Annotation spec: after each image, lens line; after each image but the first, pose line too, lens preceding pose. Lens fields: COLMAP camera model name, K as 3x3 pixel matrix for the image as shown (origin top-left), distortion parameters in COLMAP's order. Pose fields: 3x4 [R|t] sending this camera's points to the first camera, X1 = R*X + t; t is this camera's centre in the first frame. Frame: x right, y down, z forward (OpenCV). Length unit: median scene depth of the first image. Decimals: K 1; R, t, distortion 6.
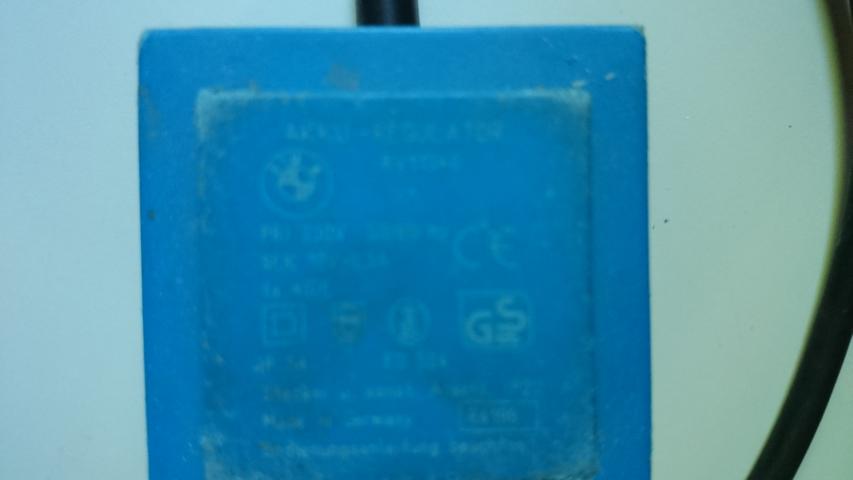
lens RADIAL K [[728.1, 0, 427.2], [0, 728.1, 240.0], [0, 0, 1]] dist [-0.052487, -0.063675]
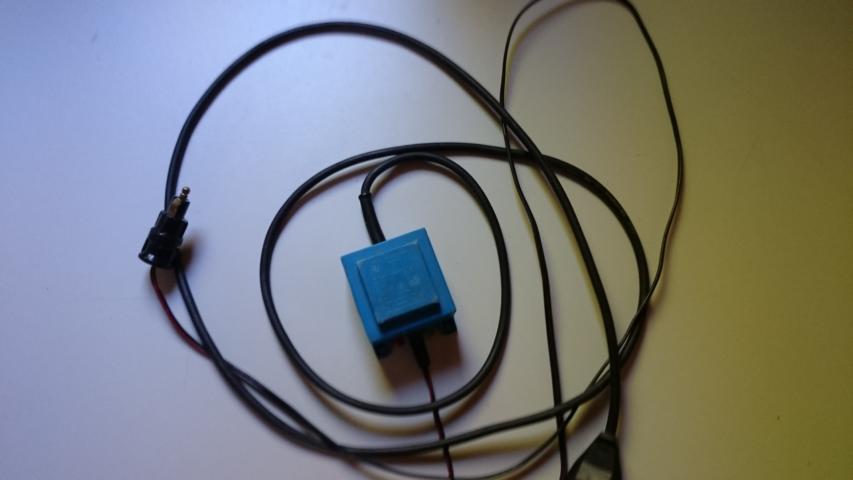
lens RADIAL K [[728.1, 0, 426.4], [0, 728.1, 239.9], [0, 0, 1]] dist [-0.052487, -0.063675]
pose [[0.941185, -0.331622, 0.064782, -0.091589], [0.336318, 0.900951, -0.274186, 1.479530], [0.032561, 0.279847, 0.959492, -4.820411]]
